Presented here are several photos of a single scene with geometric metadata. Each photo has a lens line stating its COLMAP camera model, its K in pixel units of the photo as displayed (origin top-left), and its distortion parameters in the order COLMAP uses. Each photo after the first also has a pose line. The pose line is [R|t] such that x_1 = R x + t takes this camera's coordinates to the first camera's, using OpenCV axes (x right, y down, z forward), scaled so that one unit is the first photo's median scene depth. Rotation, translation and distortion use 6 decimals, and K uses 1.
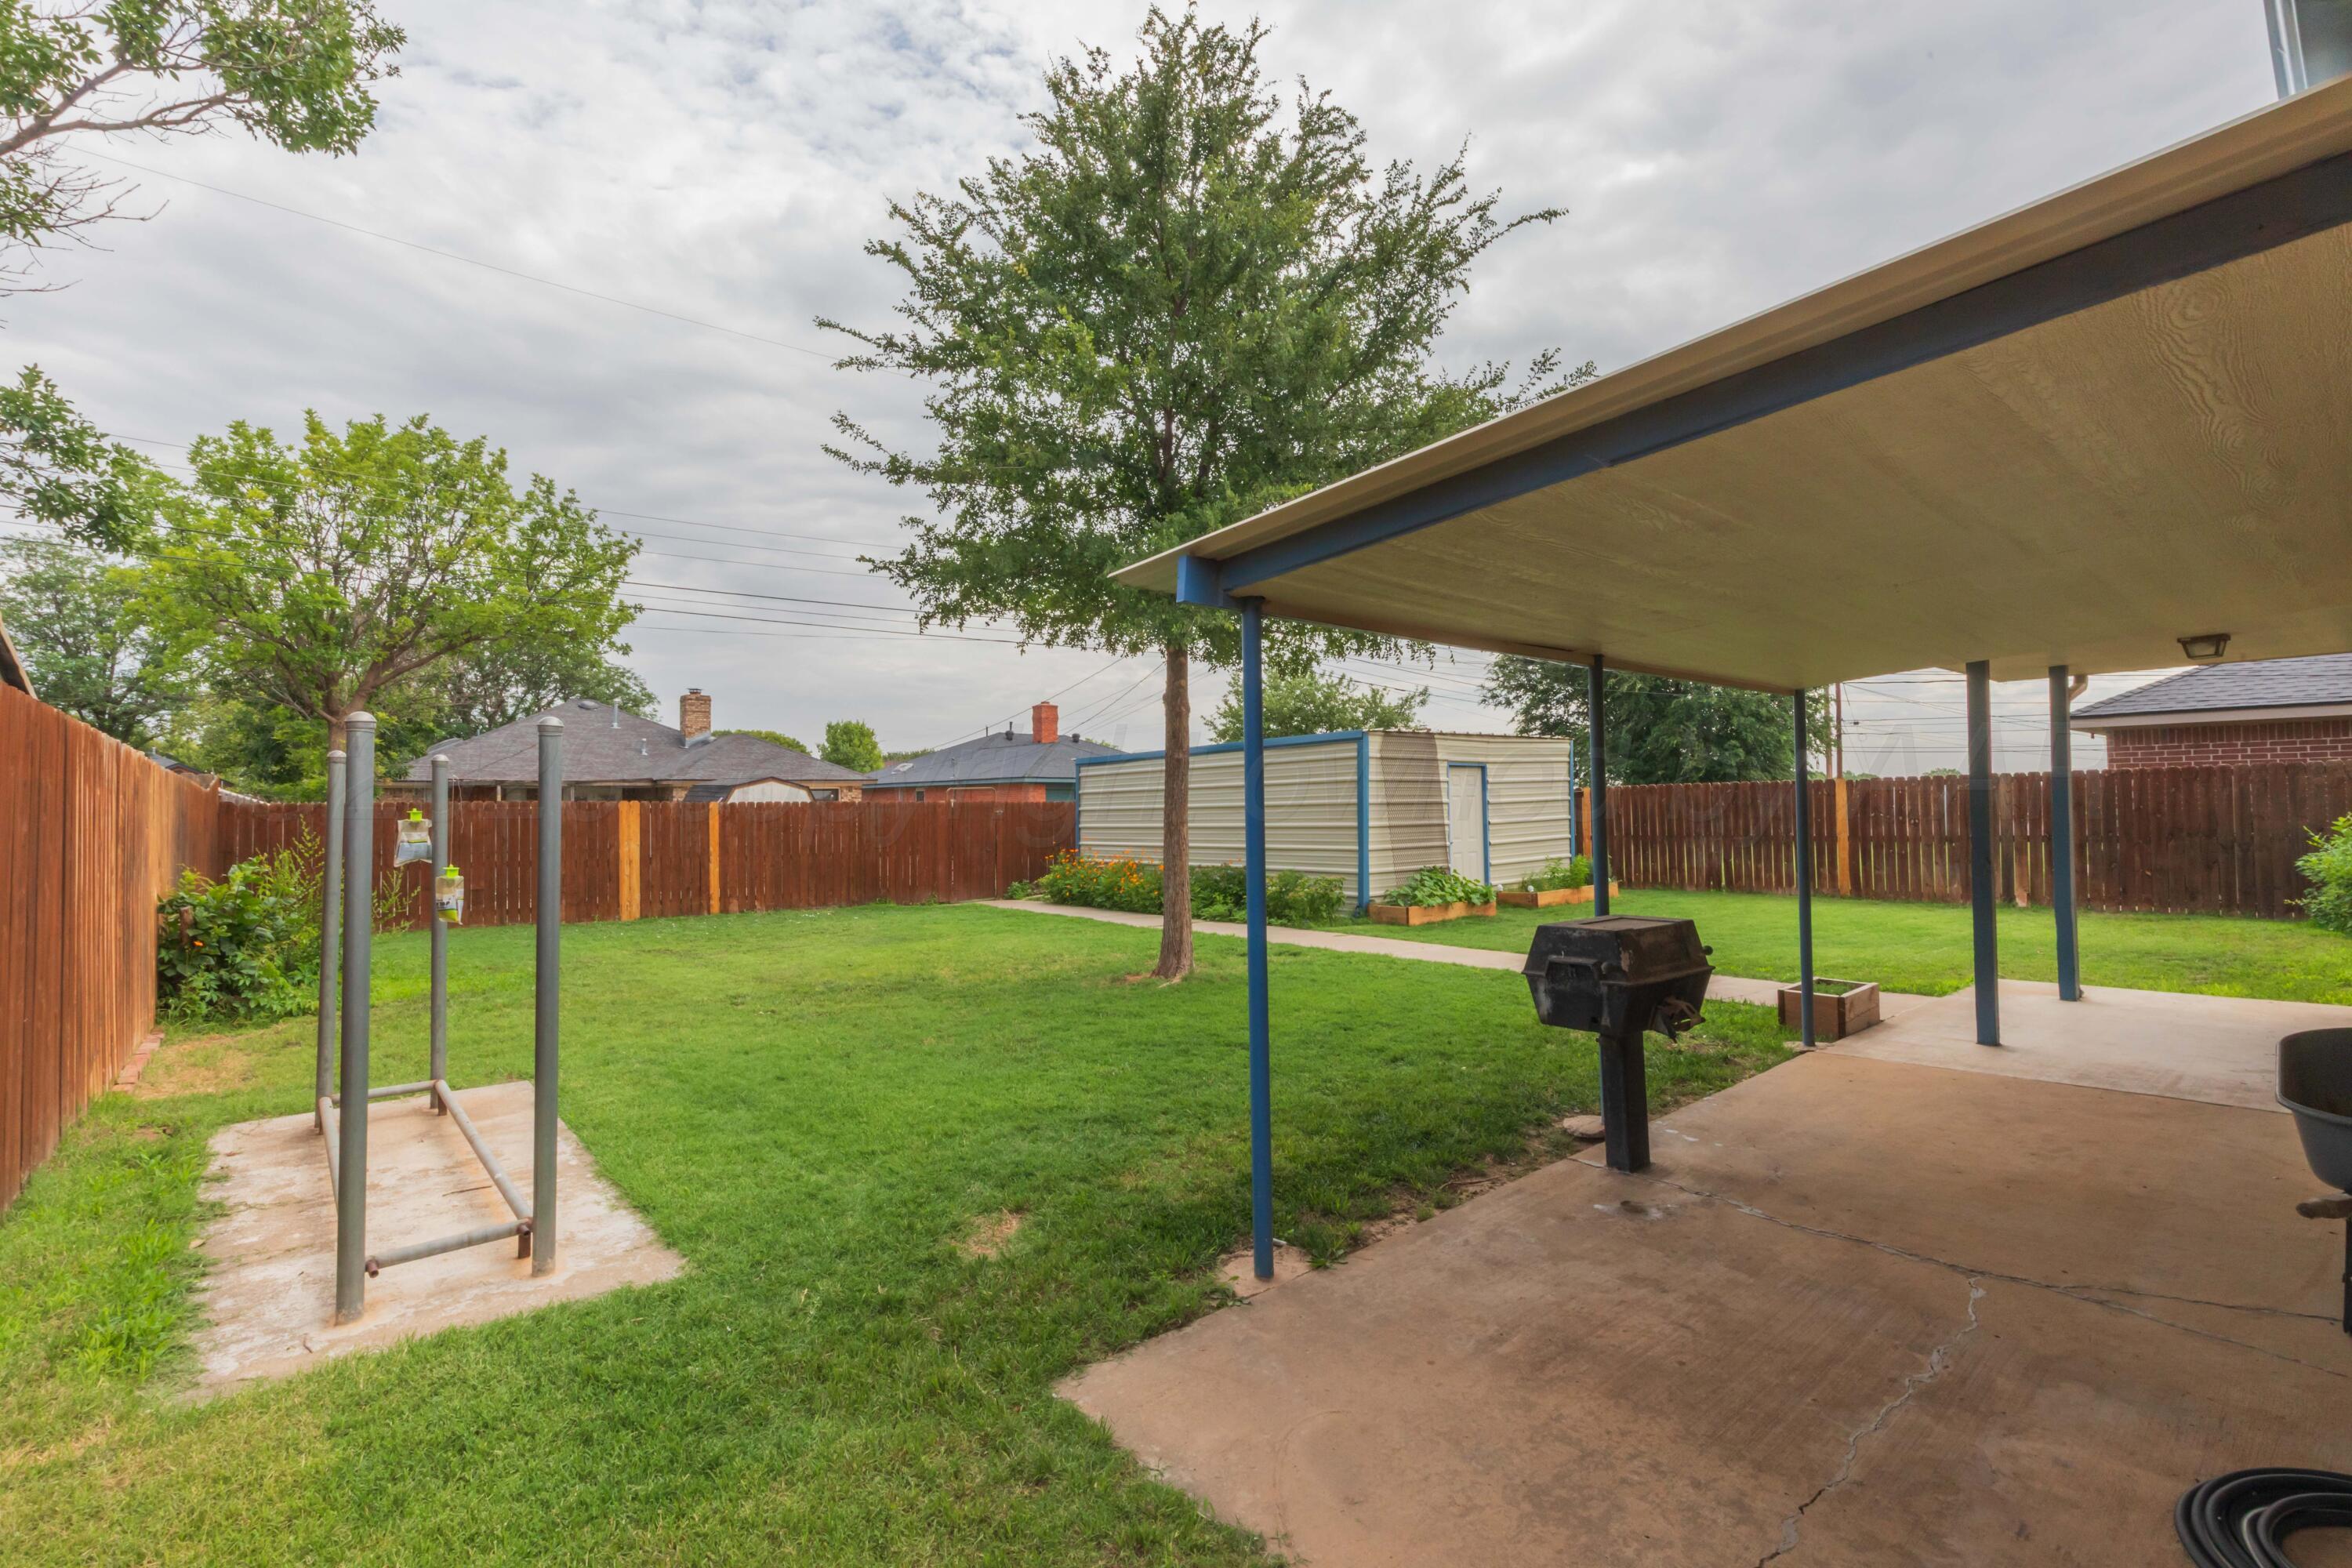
lens RADIAL K [[1071.8, 0, 1176.0], [0, 1071.8, 784.0], [0, 0, 1]] dist [0.003594, -0.000591]
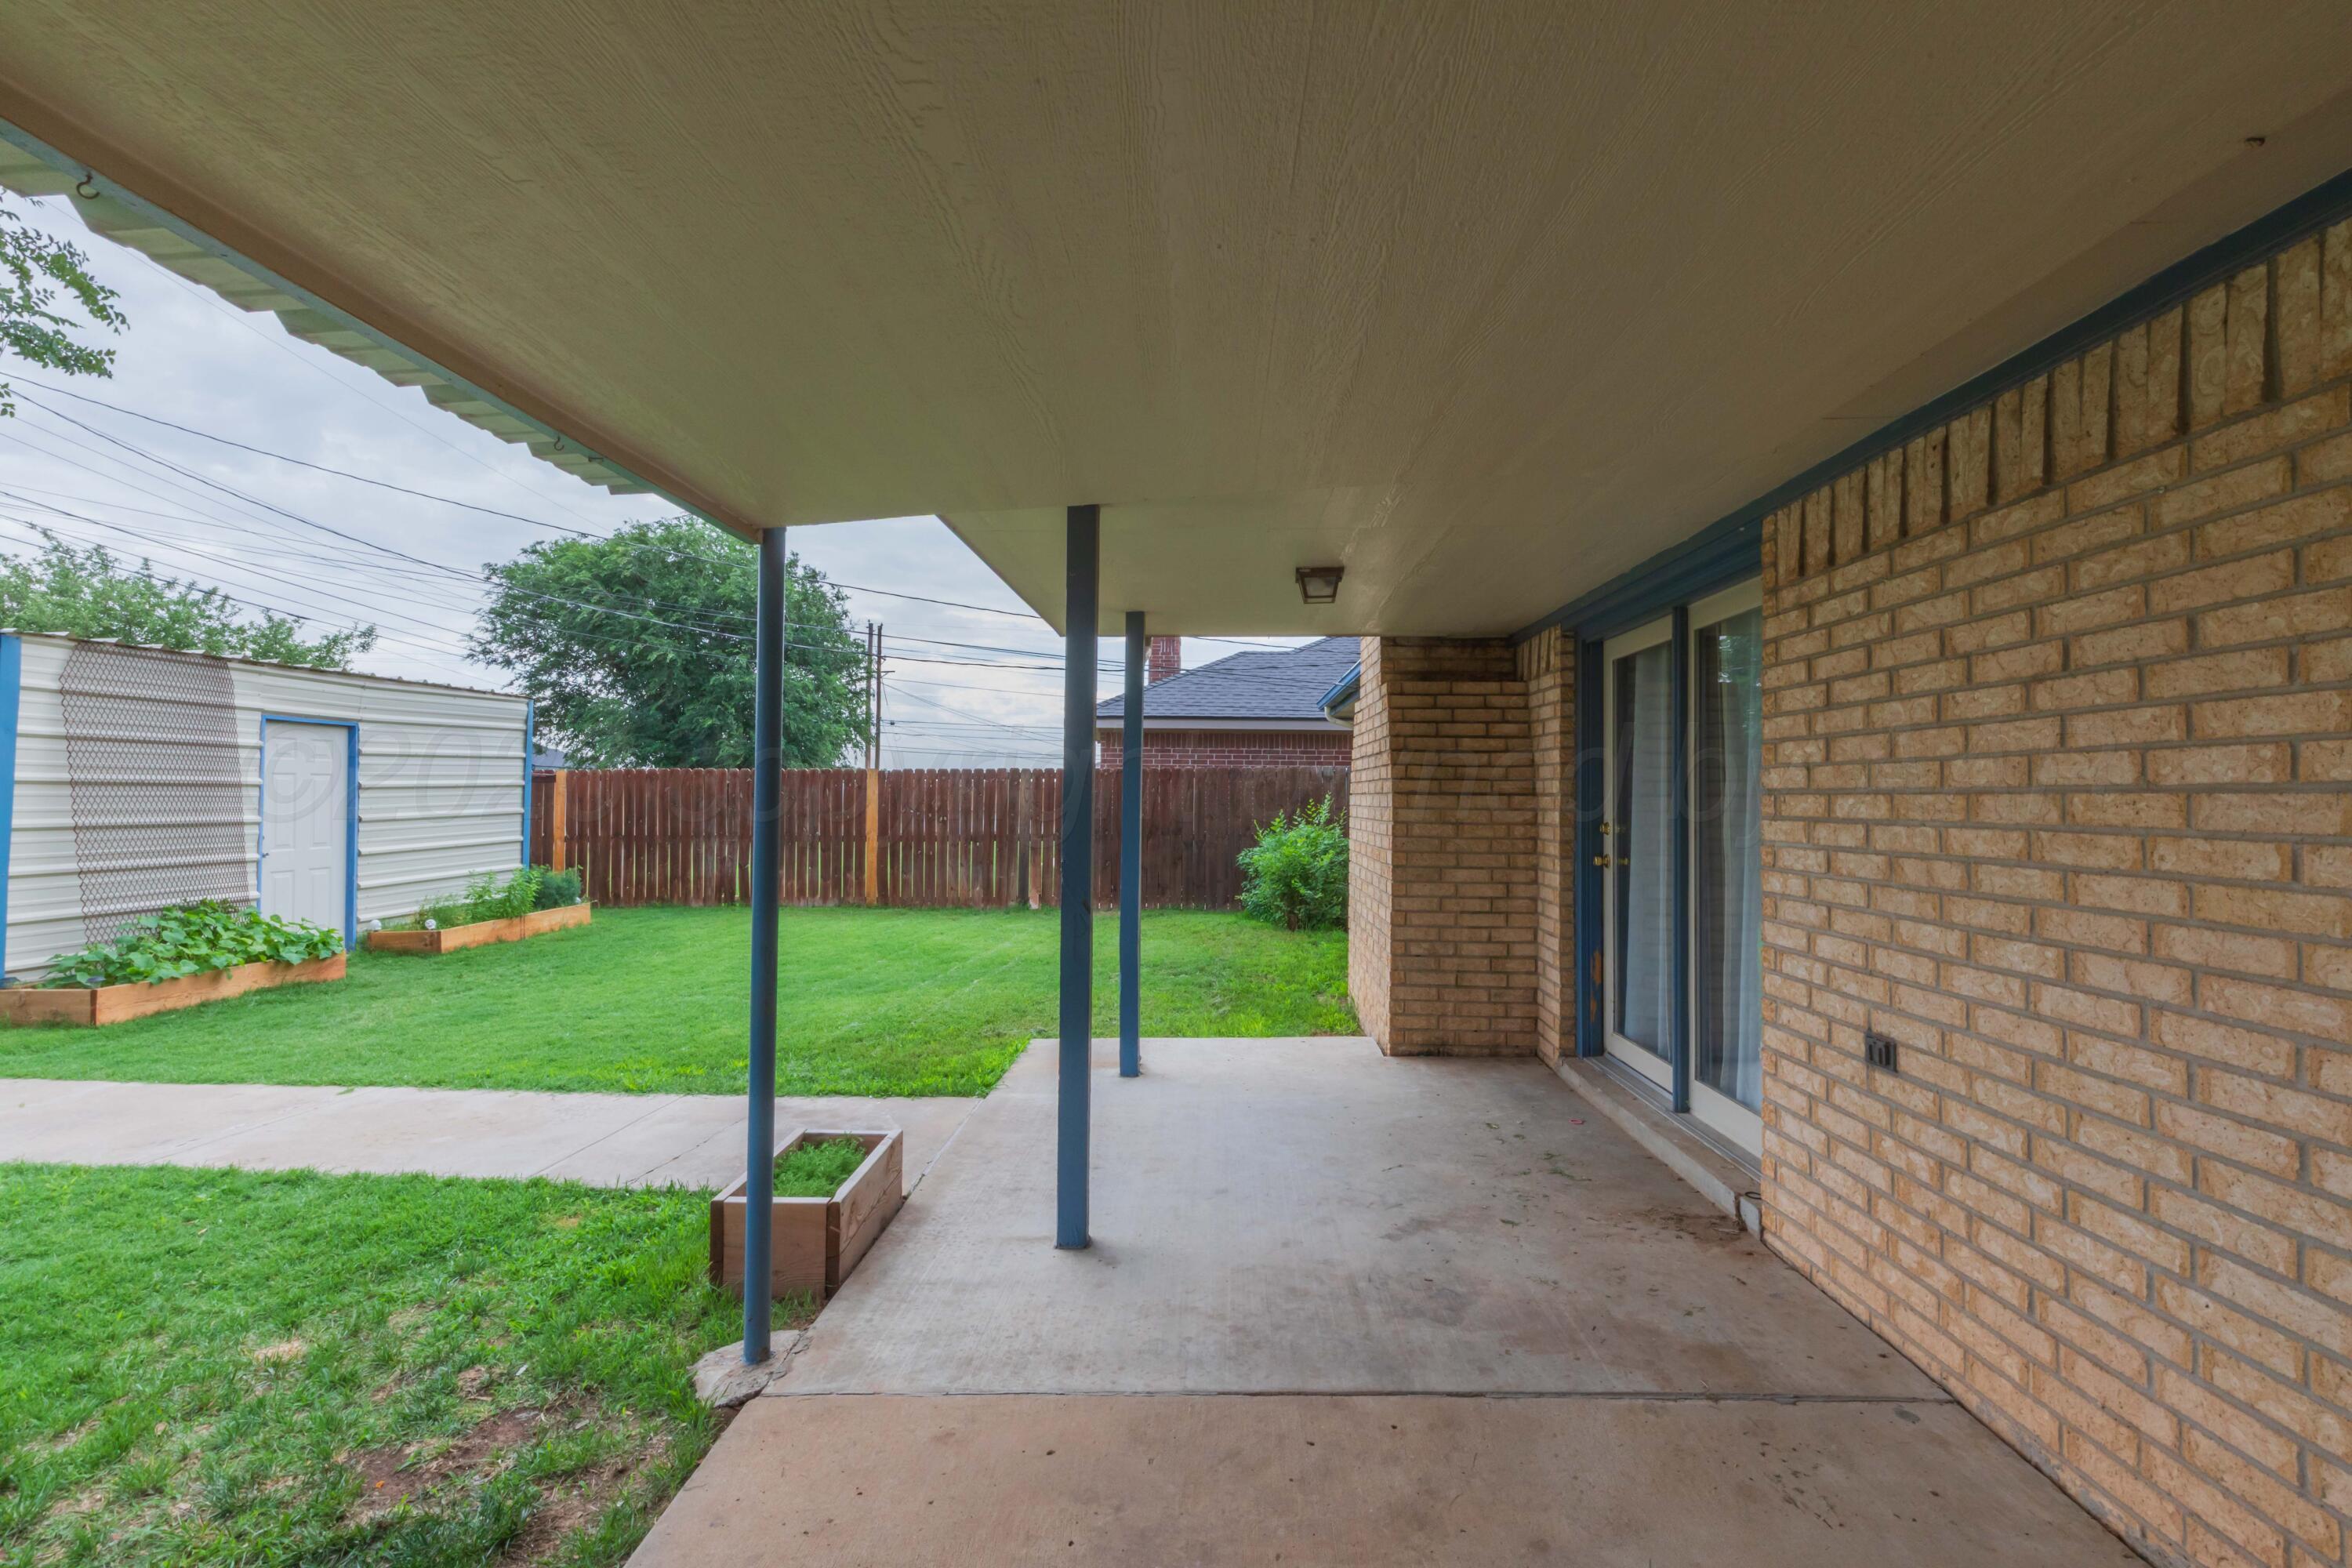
lens RADIAL K [[1071.8, 0, 1176.0], [0, 1071.8, 784.0], [0, 0, 1]] dist [0.003594, -0.000591]
pose [[0.678269, 0.026694, 0.734329, 0.154567], [-0.033119, 0.999435, -0.005740, 0.004206], [-0.734067, -0.020427, 0.678770, 0.238811]]
